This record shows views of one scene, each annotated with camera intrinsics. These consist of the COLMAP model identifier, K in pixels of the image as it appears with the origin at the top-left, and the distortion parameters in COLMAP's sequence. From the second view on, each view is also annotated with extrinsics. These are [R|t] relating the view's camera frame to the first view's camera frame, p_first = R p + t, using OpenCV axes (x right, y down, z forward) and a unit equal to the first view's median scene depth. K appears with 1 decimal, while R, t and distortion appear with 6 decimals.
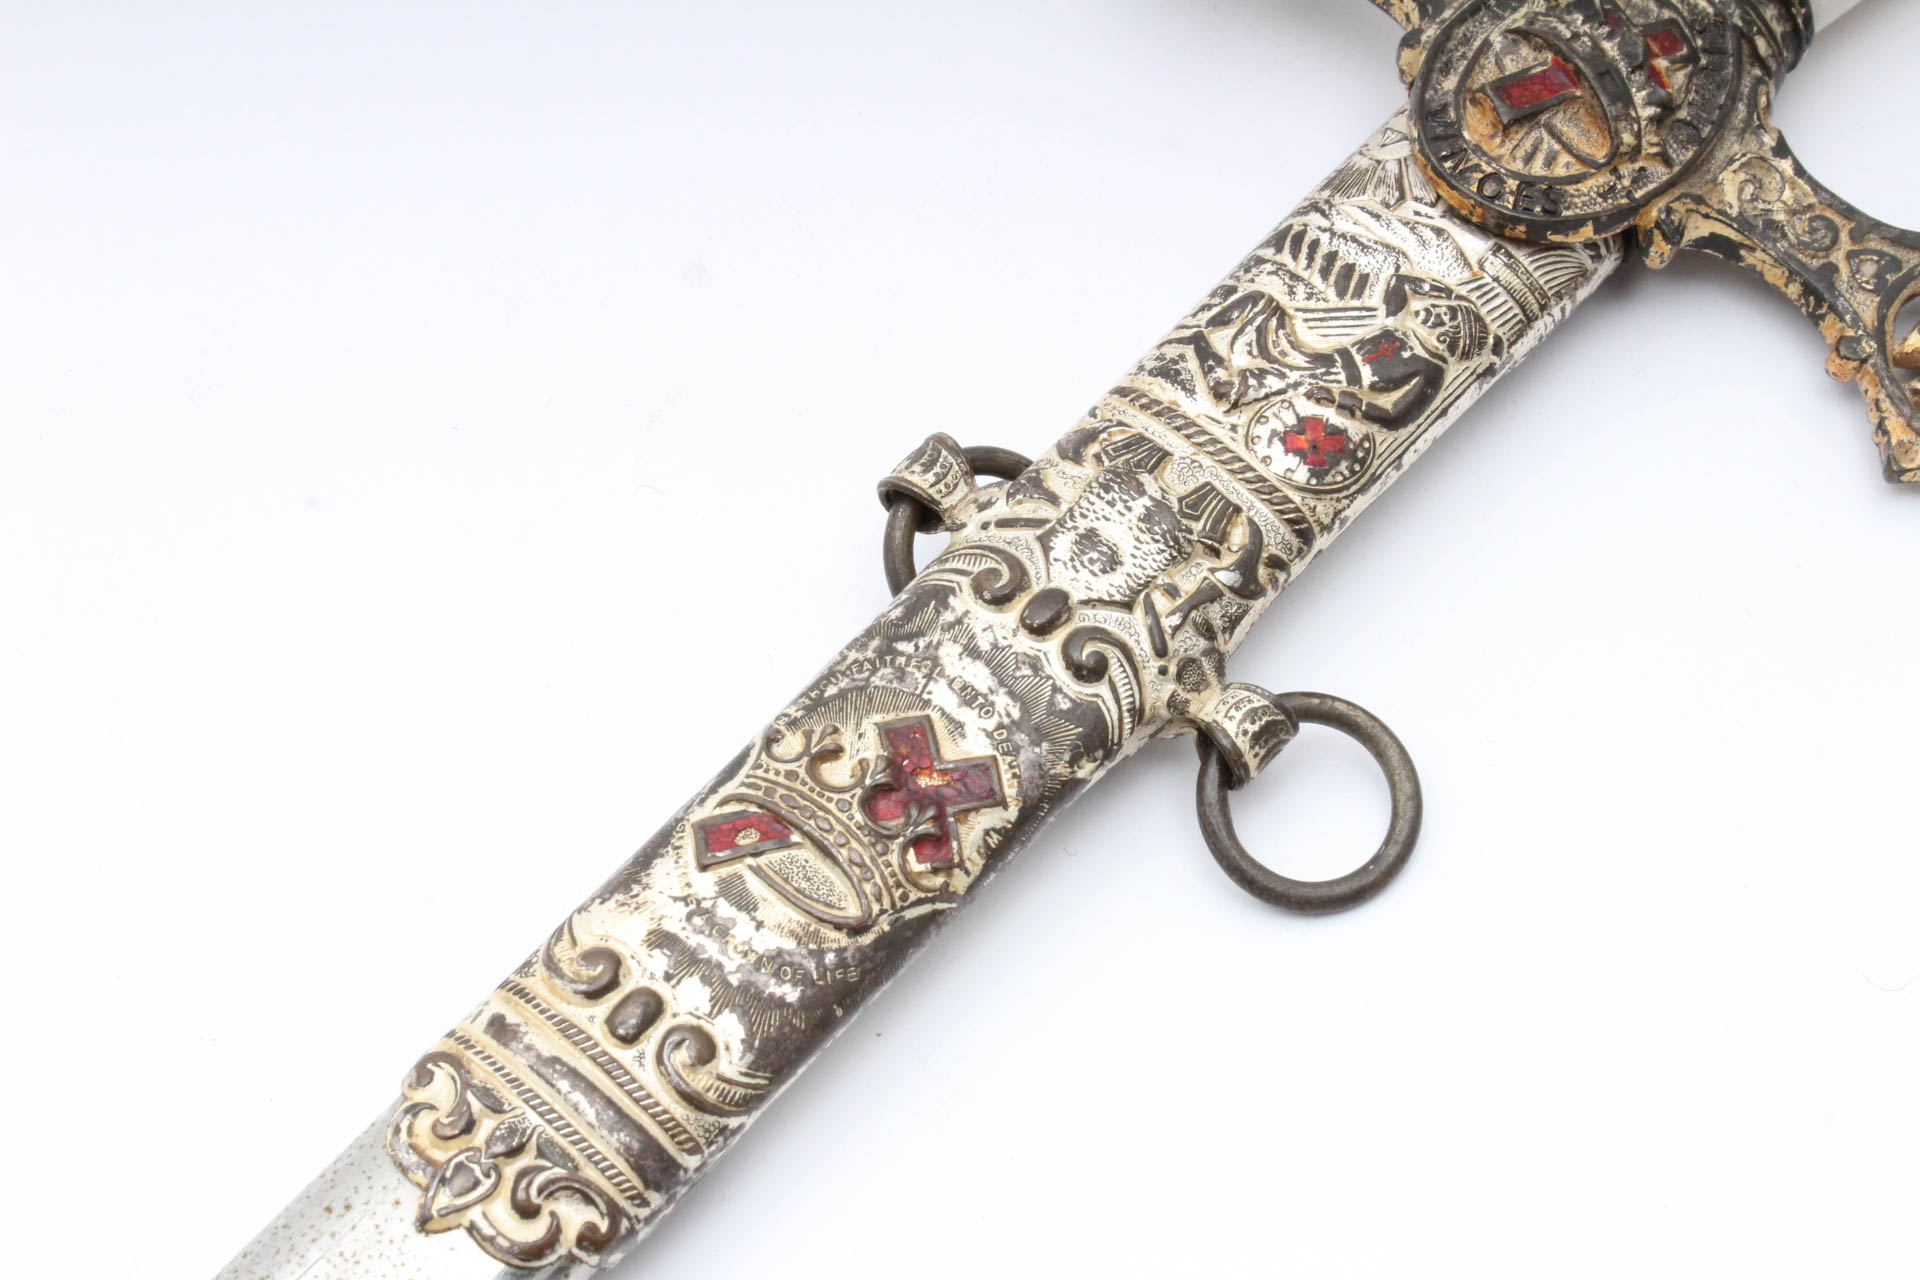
lens RADIAL K [[3863.6, 0, 896.3], [0, 3863.6, 618.6], [0, 0, 1]] dist [-0.016623, 0.000000]
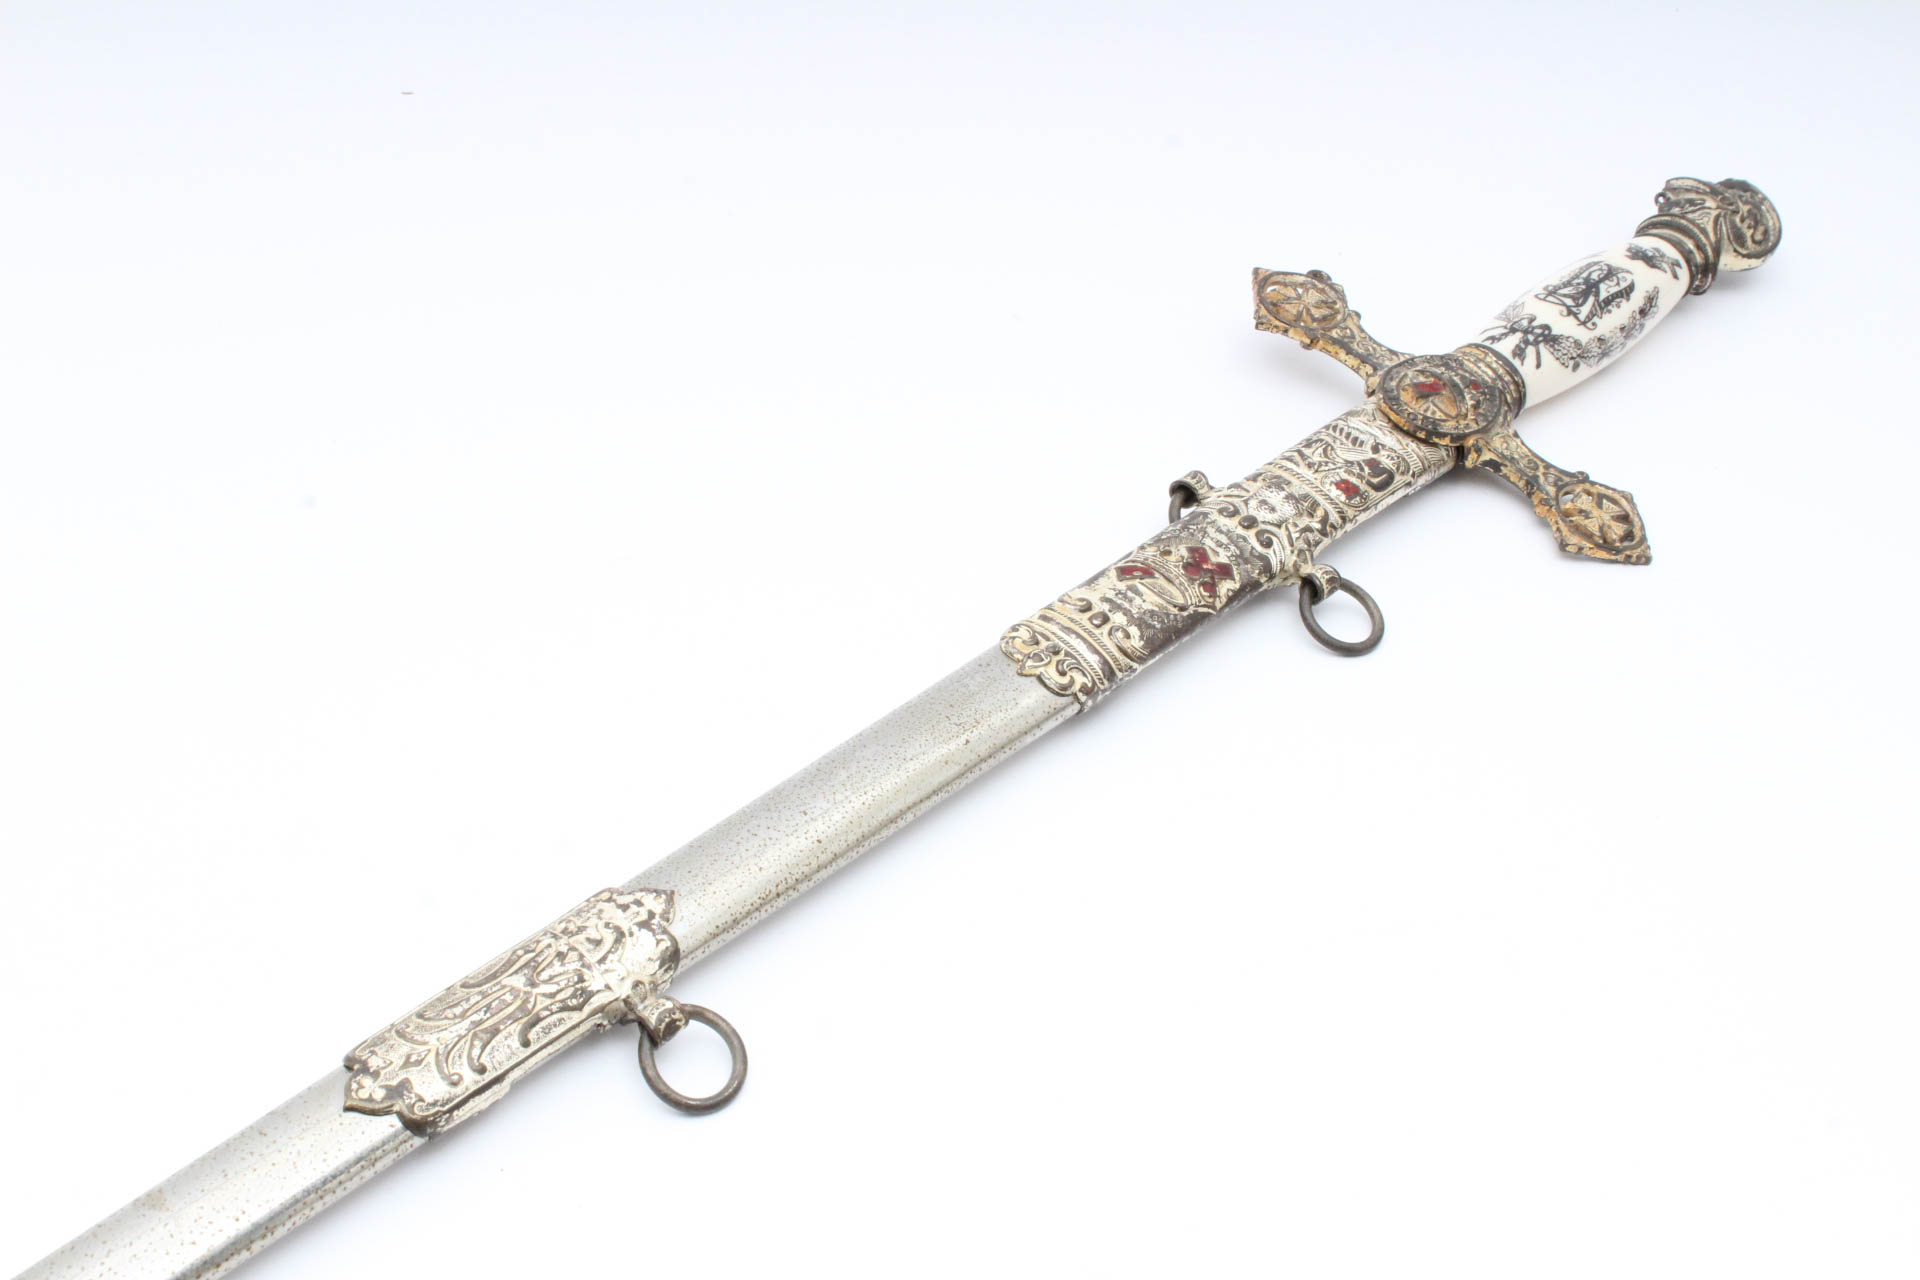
lens RADIAL K [[2874.5, 0, 962.0], [0, 2874.5, 641.3], [0, 0, 1]] dist [-0.104751, 0.000000]
pose [[0.980295, 0.139972, 0.139389, -0.369270], [-0.089002, 0.942914, -0.320923, 0.645943], [-0.176352, 0.302193, 0.936792, -0.639396]]
